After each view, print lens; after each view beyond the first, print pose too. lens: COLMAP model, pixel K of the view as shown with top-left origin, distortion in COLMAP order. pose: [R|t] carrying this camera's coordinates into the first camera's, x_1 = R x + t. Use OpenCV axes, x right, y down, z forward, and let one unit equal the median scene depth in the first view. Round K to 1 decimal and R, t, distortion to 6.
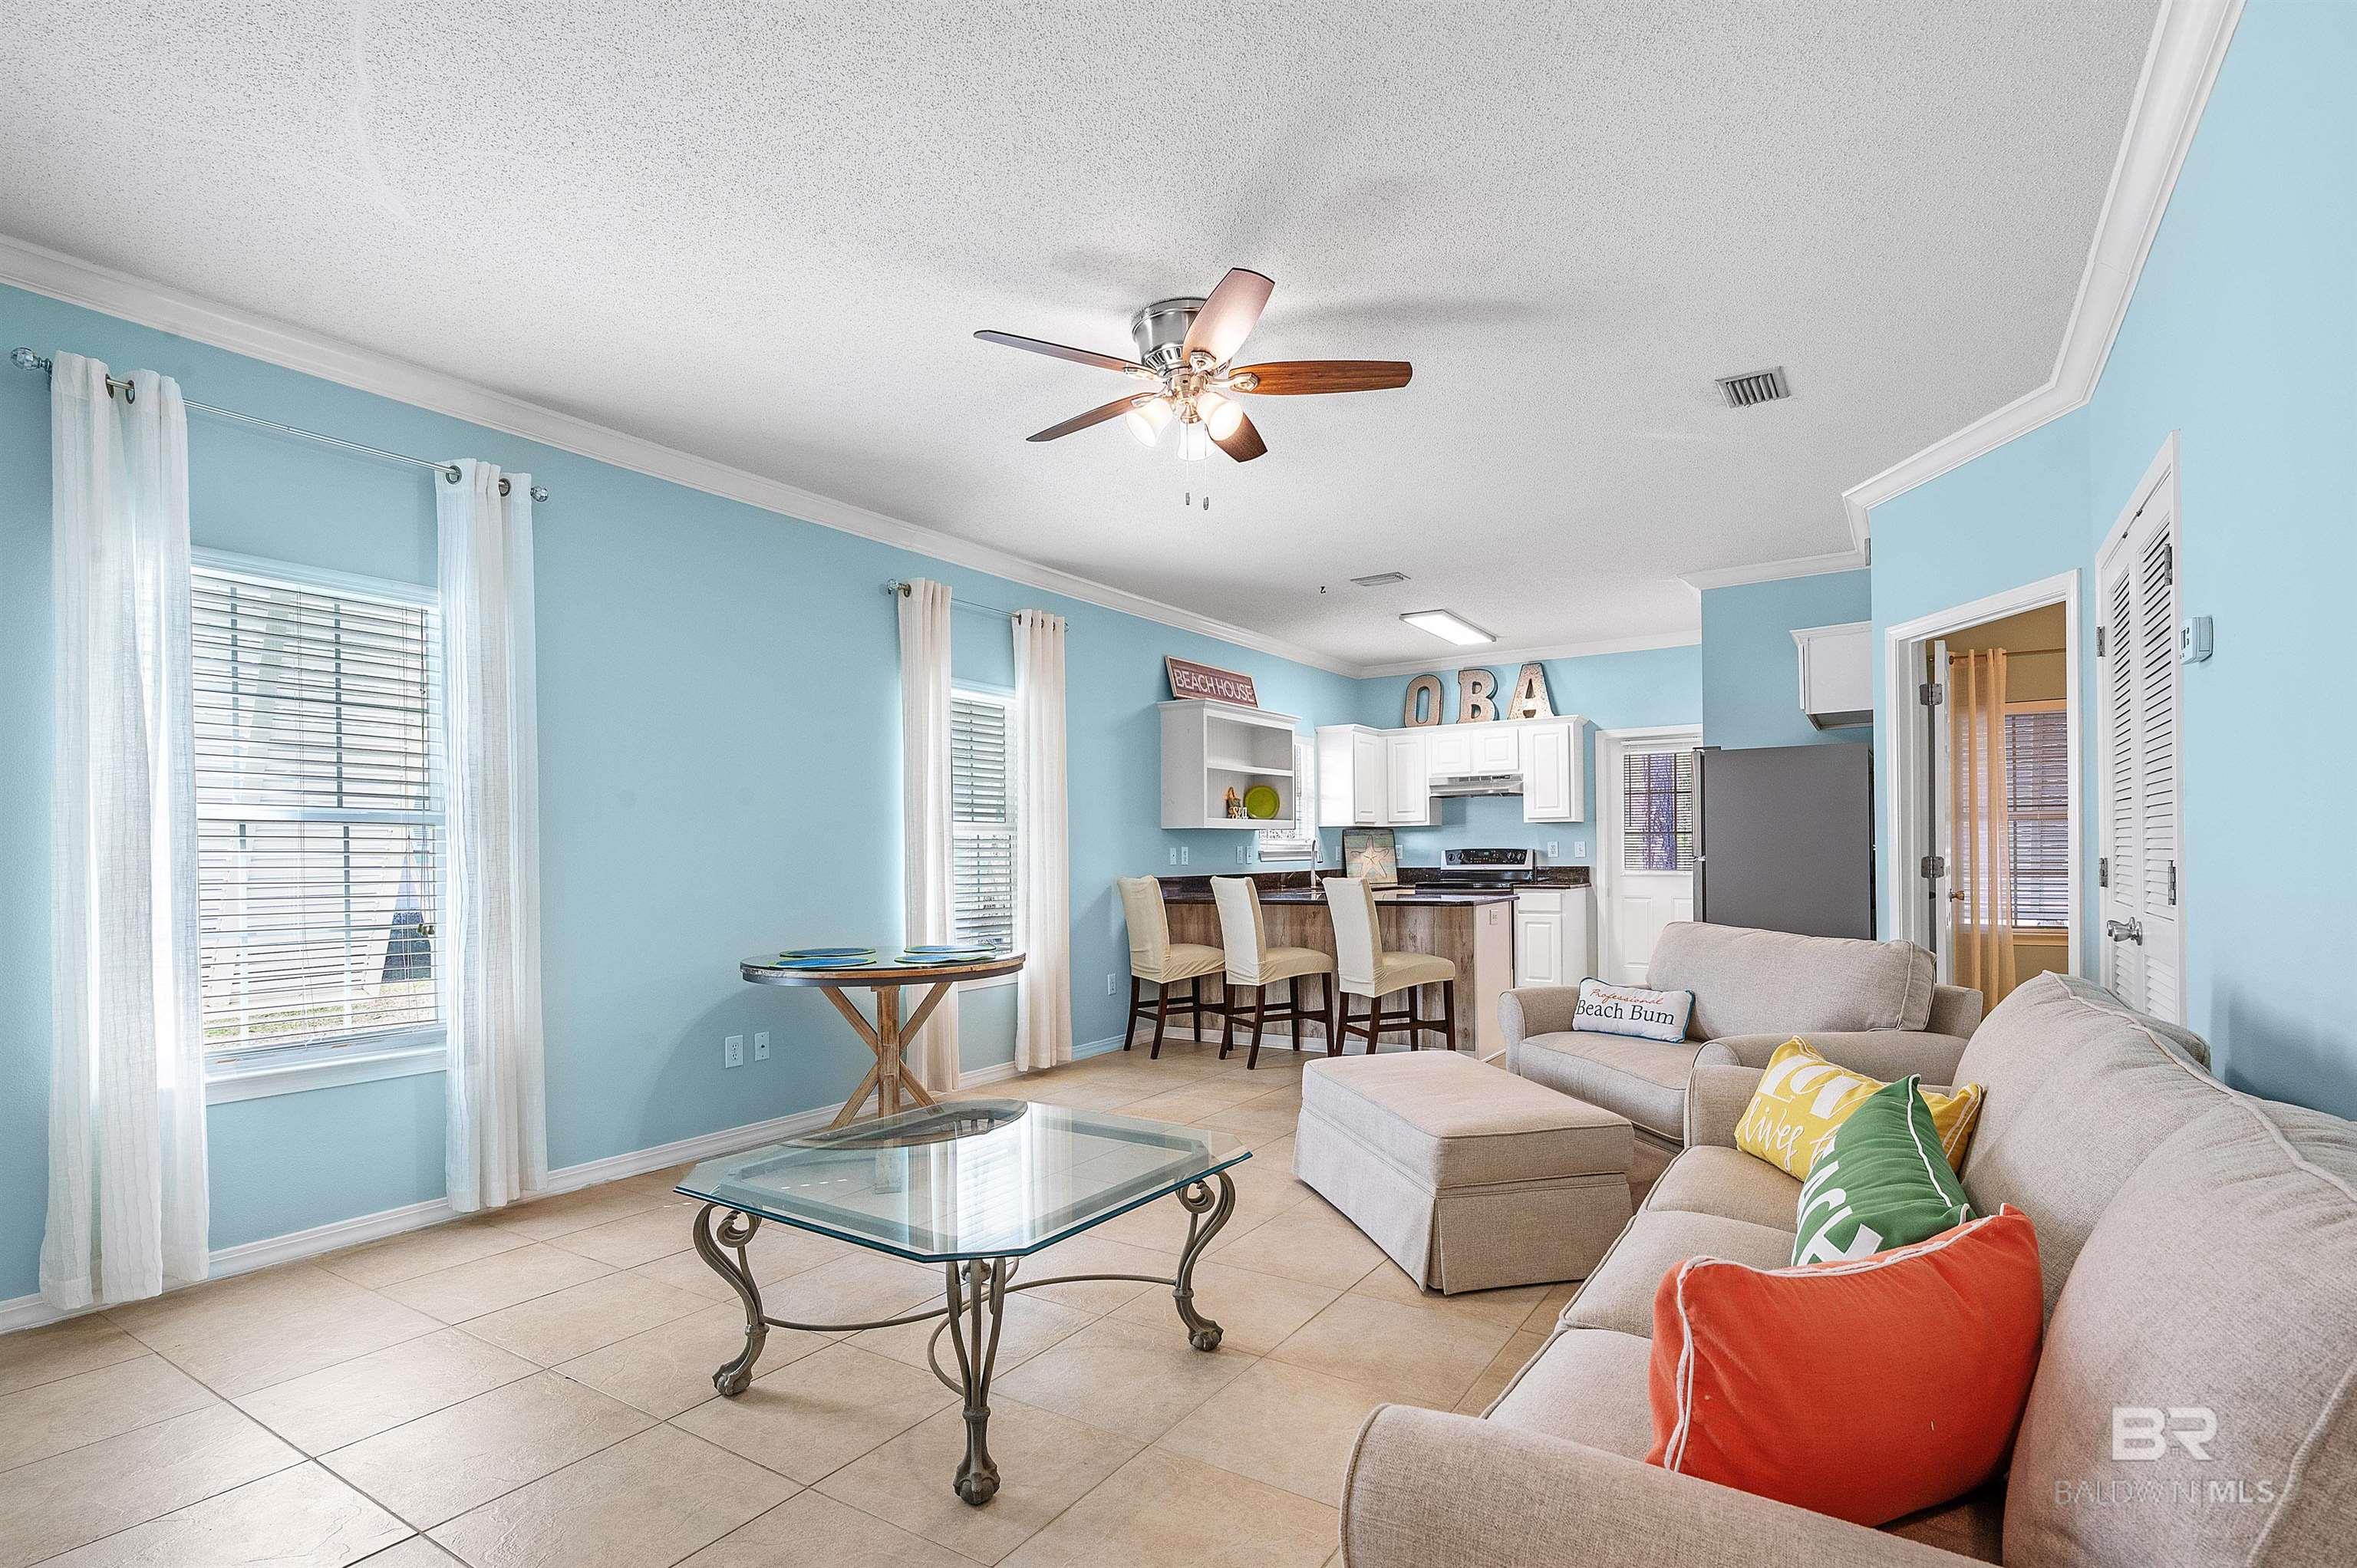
lens RADIAL K [[1121.9, 0, 1180.9], [0, 1121.9, 860.0], [0, 0, 1]] dist [-0.004581, -0.000558]
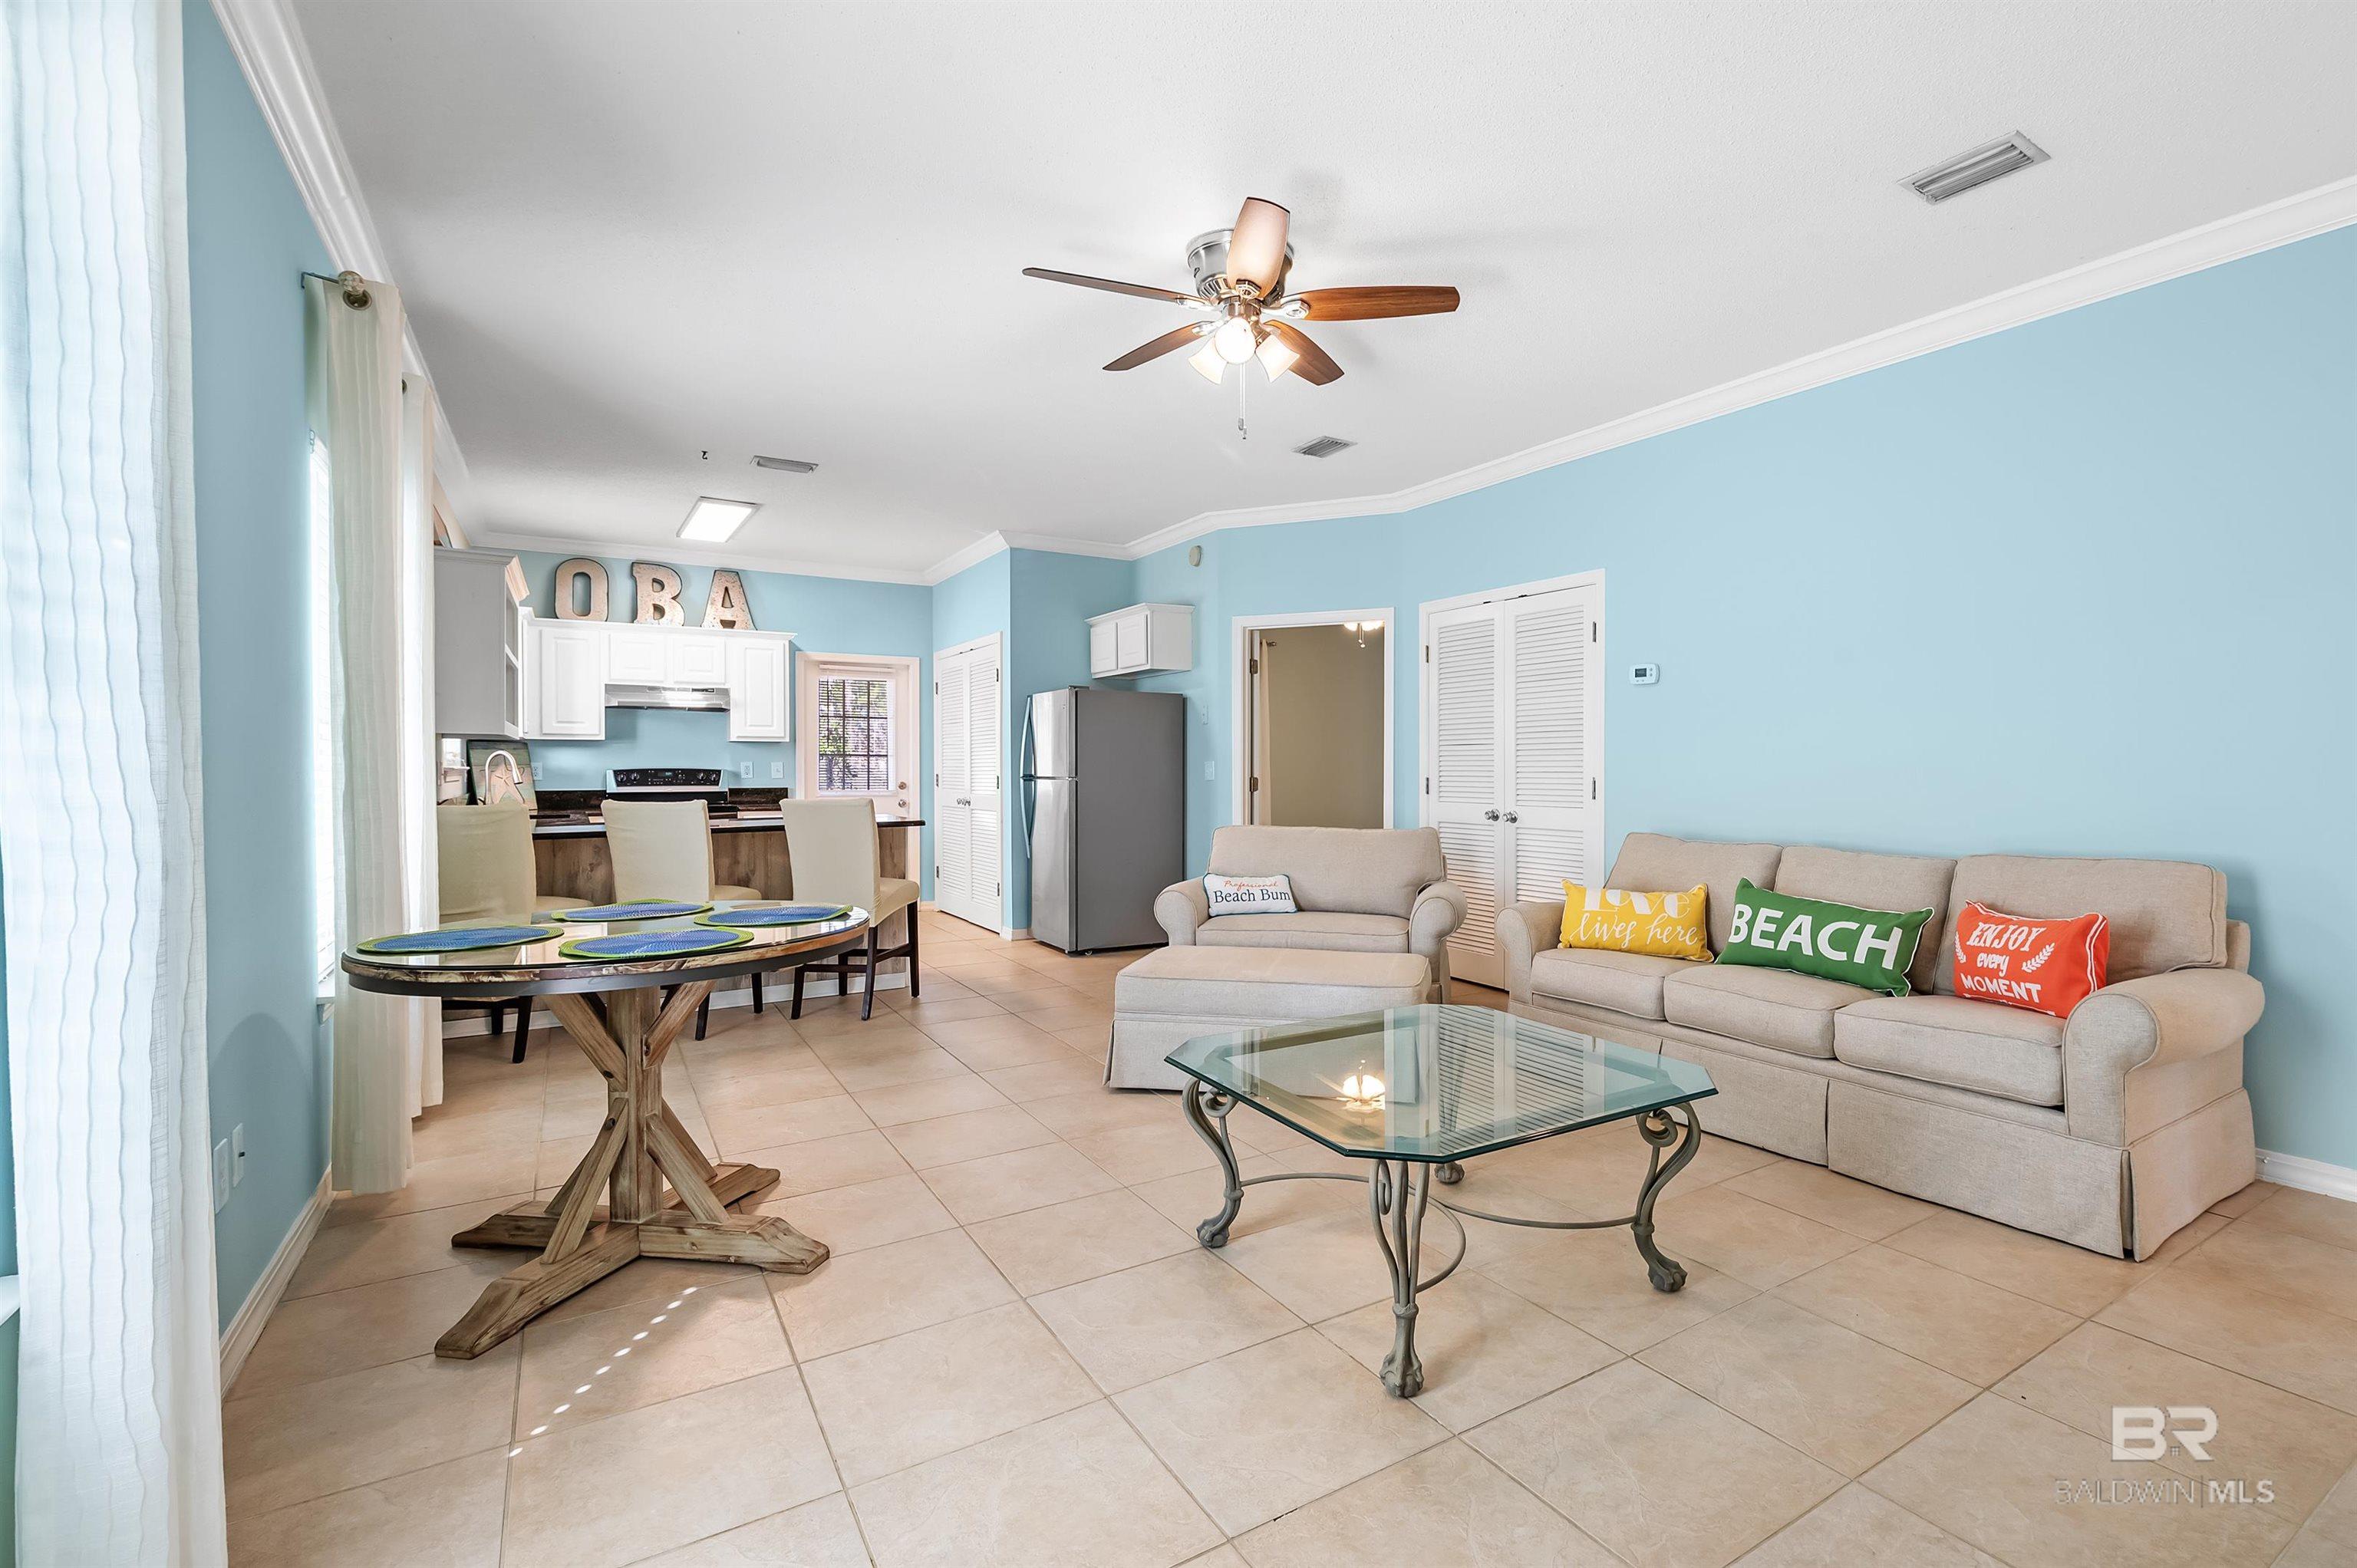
lens RADIAL K [[1091.3, 0, 1302.0], [0, 1091.3, 776.5], [0, 0, 1]] dist [0.001012, -0.000075]
pose [[0.392356, 0.006274, 0.919792, -0.411132], [0.001303, 0.999972, -0.007376, 0.004245], [-0.919812, 0.004093, 0.392337, 0.254469]]
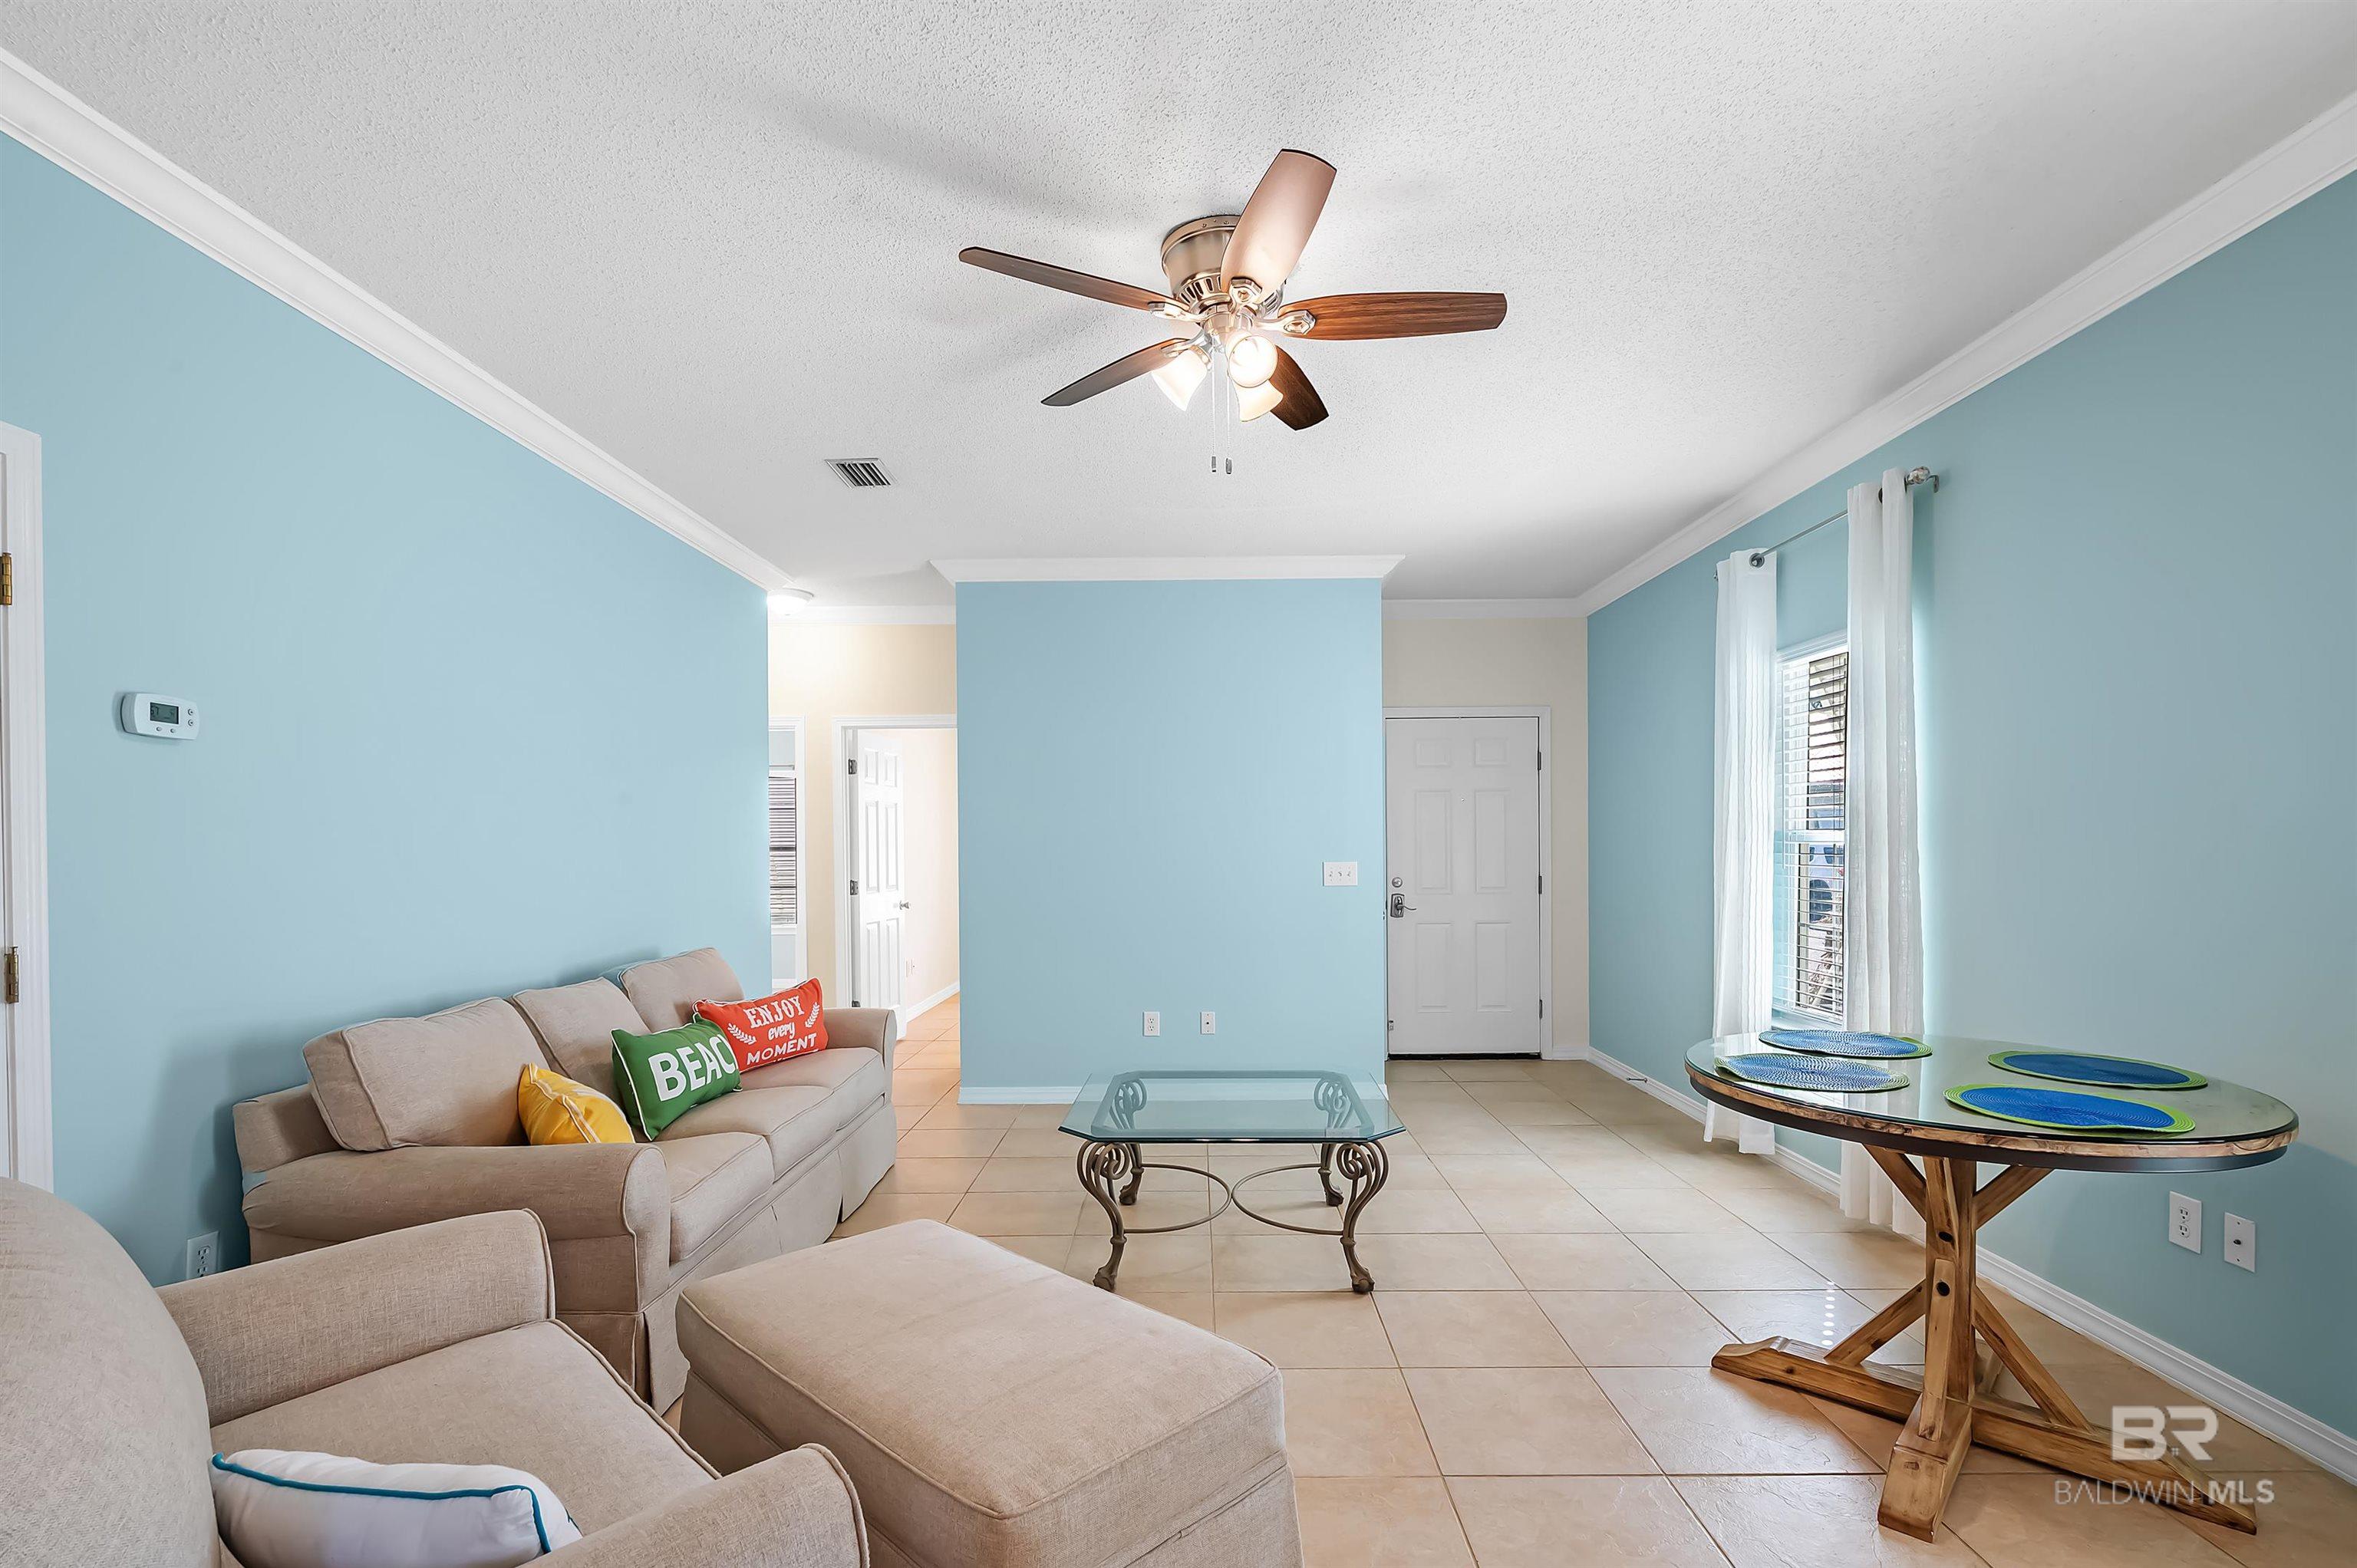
lens RADIAL K [[1060.4, 0, 1190.5], [0, 1060.4, 857.6], [0, 0, 1]] dist [-0.007000, -0.001502]
pose [[-0.842336, 0.022995, -0.538463, 0.212149], [0.014139, 0.999688, 0.020574, -0.024651], [0.538768, 0.009717, -0.842398, 0.755911]]
